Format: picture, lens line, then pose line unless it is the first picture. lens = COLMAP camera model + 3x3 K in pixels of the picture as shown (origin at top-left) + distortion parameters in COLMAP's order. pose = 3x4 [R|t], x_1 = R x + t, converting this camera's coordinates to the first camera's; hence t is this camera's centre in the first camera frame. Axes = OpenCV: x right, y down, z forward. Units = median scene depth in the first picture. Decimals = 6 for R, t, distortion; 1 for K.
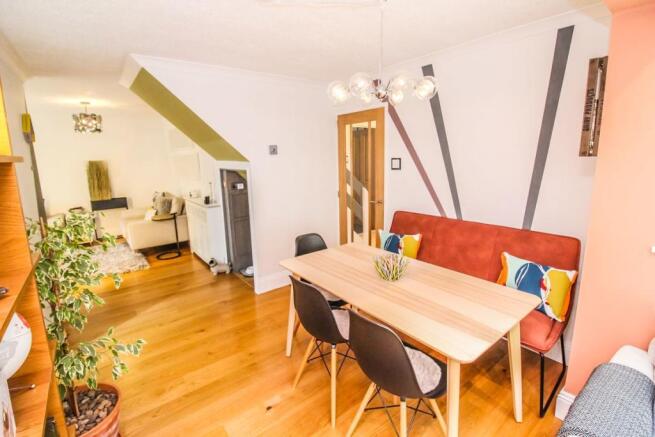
lens RADIAL K [[303.3, 0, 324.0], [0, 303.3, 208.4], [0, 0, 1]] dist [-0.001207, -0.000541]
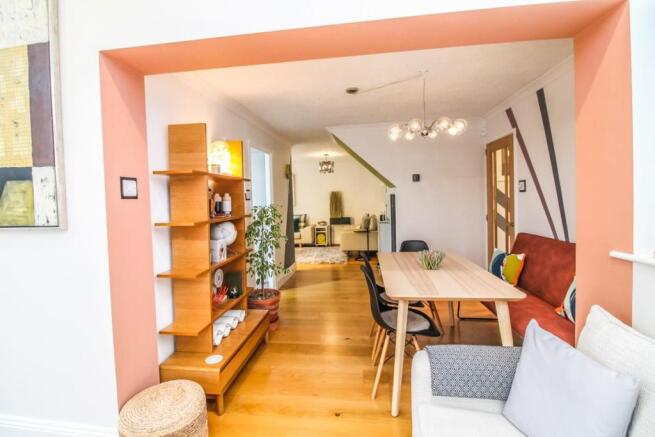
lens RADIAL K [[303.3, 0, 324.0], [0, 303.3, 208.4], [0, 0, 1]] dist [-0.001207, -0.000541]
pose [[0.710684, 0.029625, -0.702887, 0.385675], [-0.113189, 0.990912, -0.072681, 0.059743], [0.694346, 0.131213, 0.707579, -0.130422]]
